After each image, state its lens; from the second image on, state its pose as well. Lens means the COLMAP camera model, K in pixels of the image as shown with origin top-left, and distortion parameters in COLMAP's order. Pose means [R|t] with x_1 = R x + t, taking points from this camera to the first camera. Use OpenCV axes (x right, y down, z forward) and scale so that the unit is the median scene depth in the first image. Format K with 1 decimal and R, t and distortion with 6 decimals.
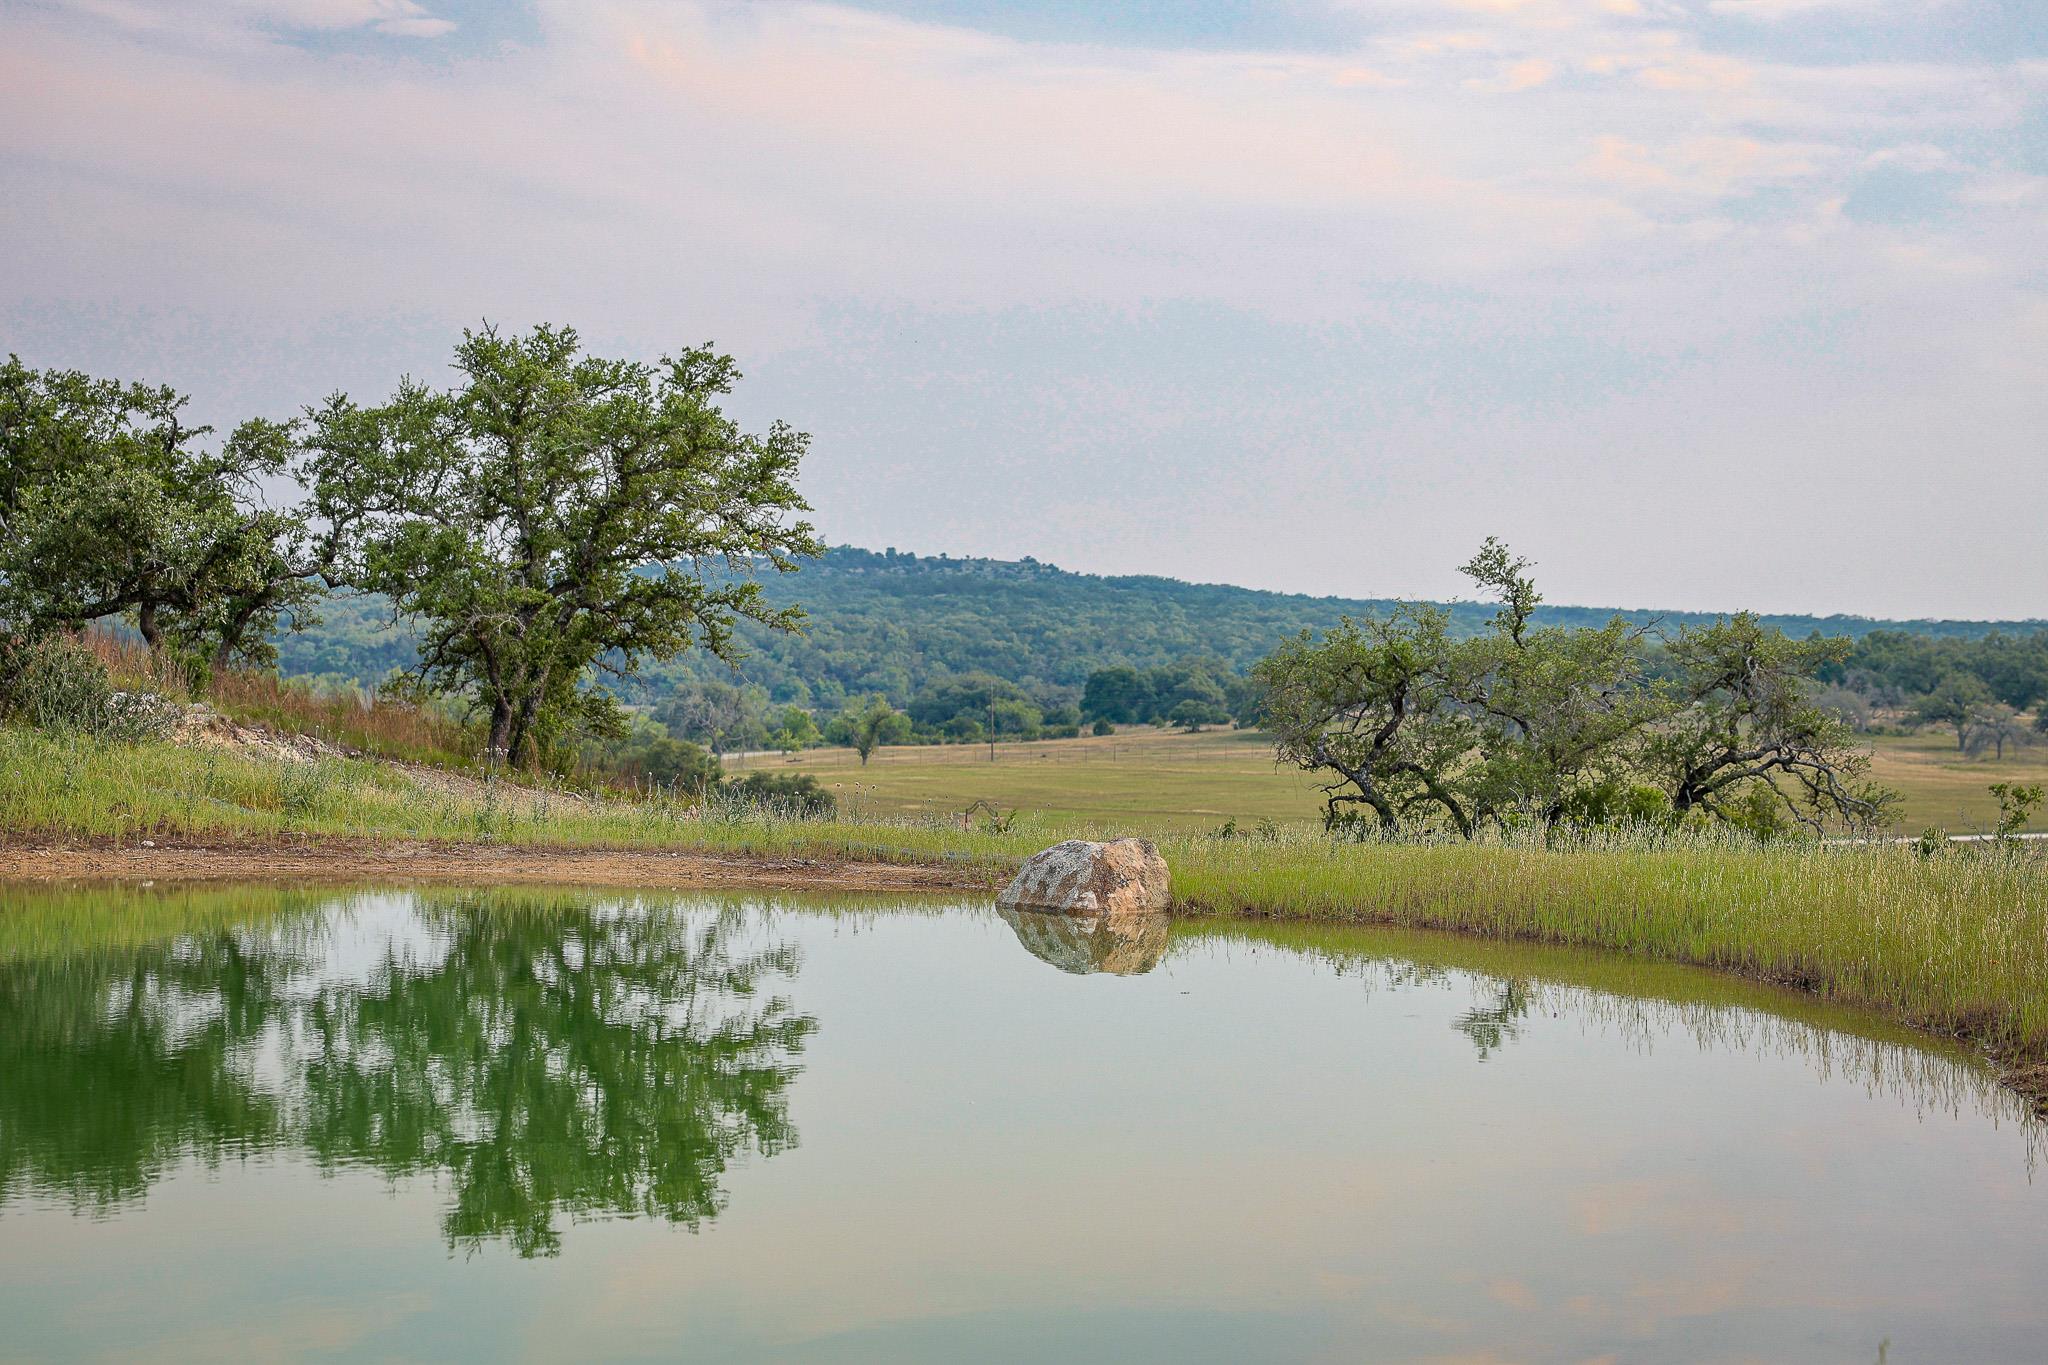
lens RADIAL K [[4164.9, 0, 1026.0], [0, 4164.9, 681.3], [0, 0, 1]] dist [0.240309, 0.000000]
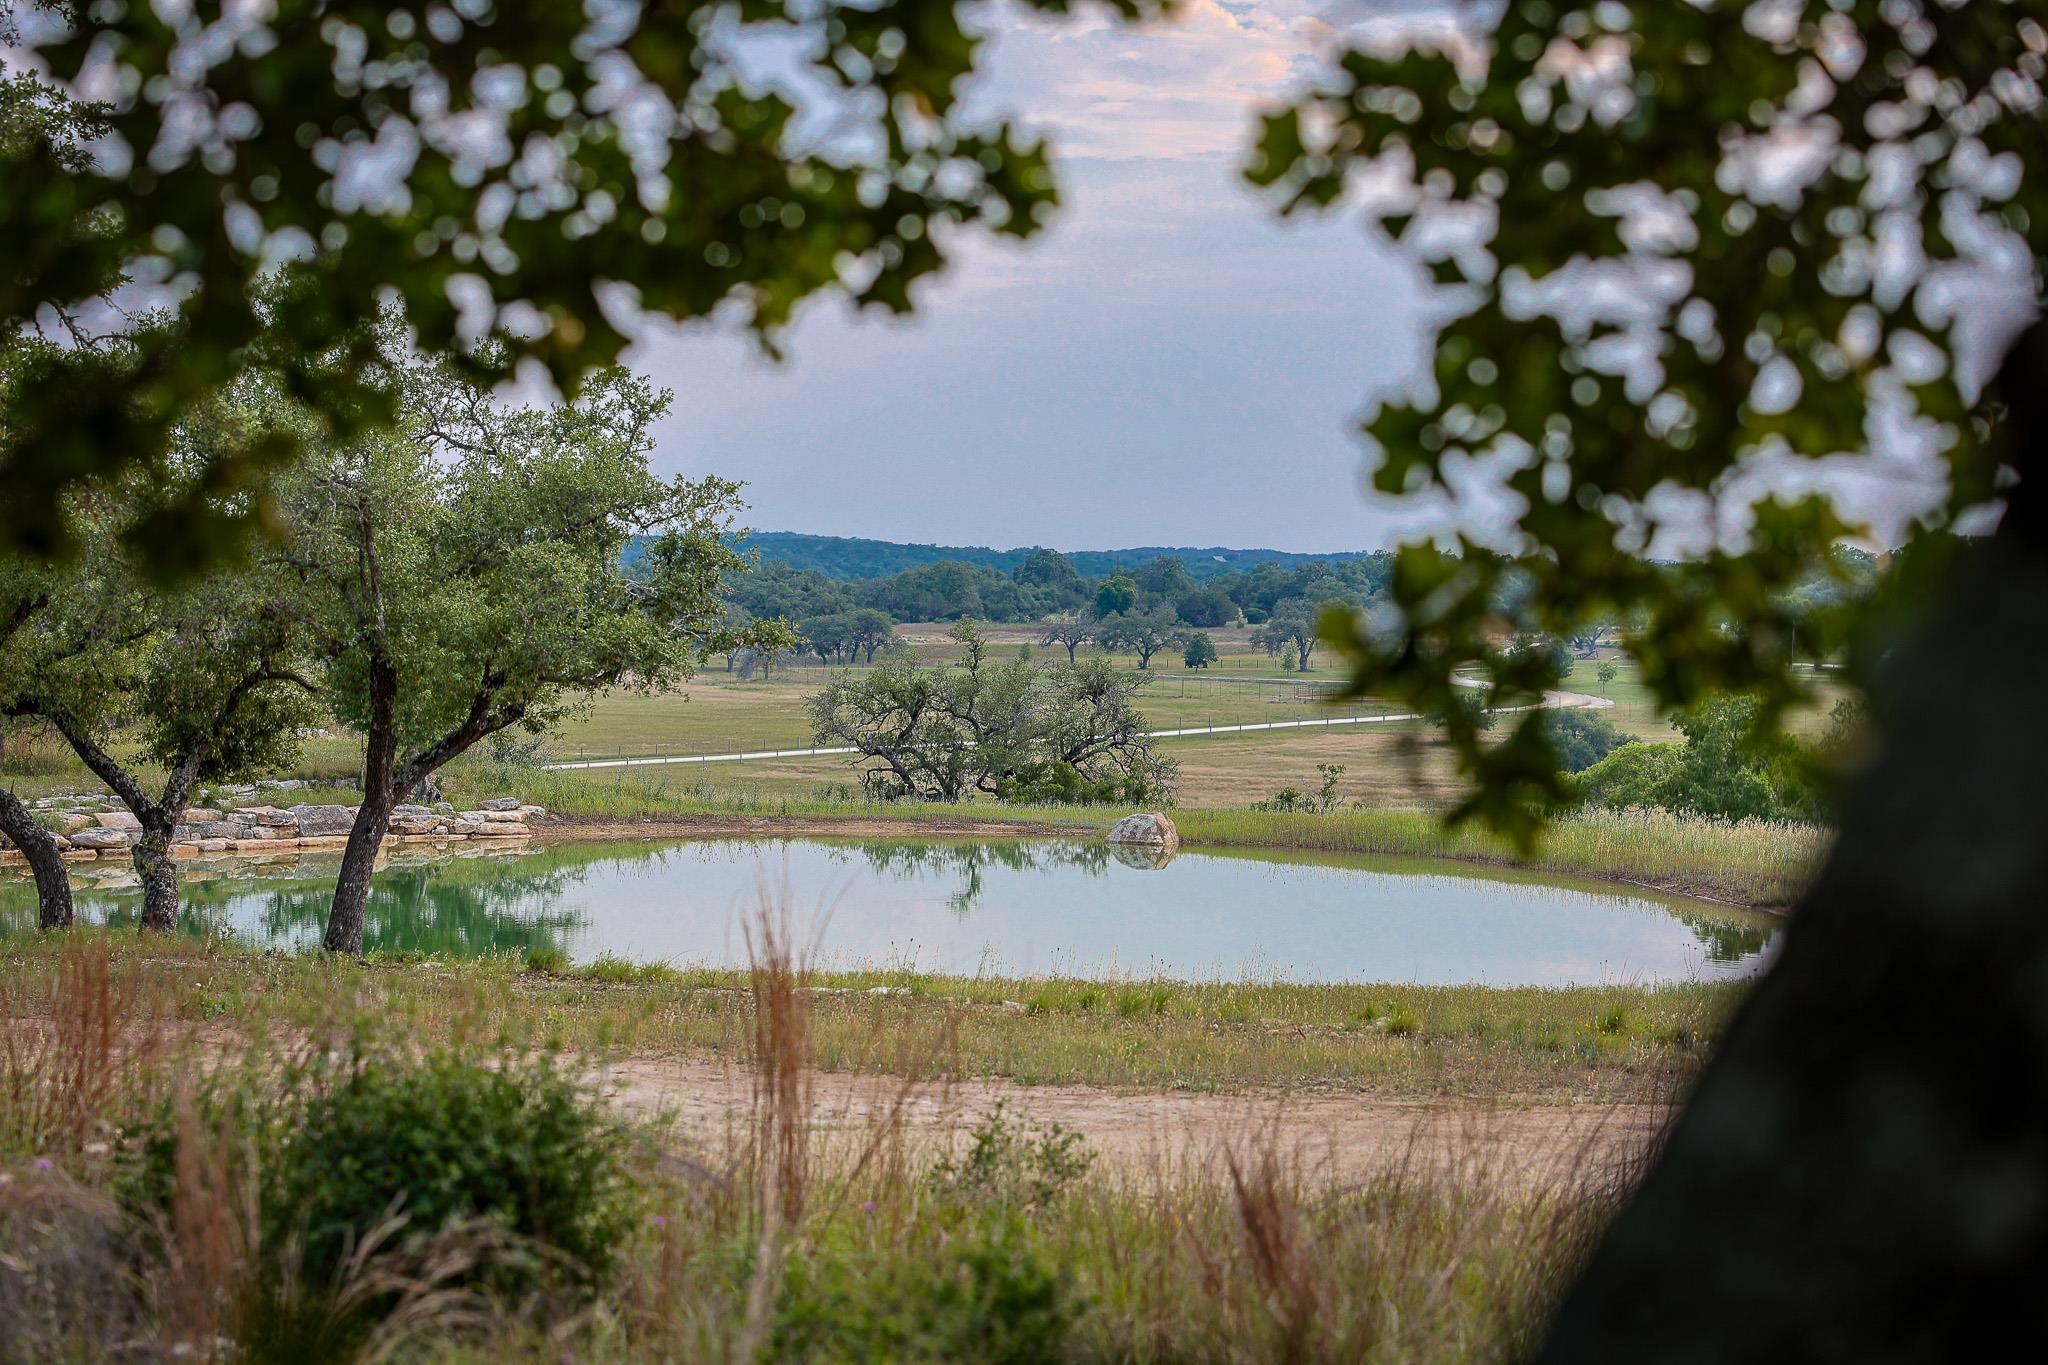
lens RADIAL K [[4164.9, 0, 1023.1], [0, 4164.9, 681.9], [0, 0, 1]] dist [0.240309, 0.000000]
pose [[0.948503, -0.009672, 0.316620, -0.402605], [0.002398, 0.999724, 0.023355, -0.046487], [-0.316758, -0.021393, 0.948265, -0.616723]]
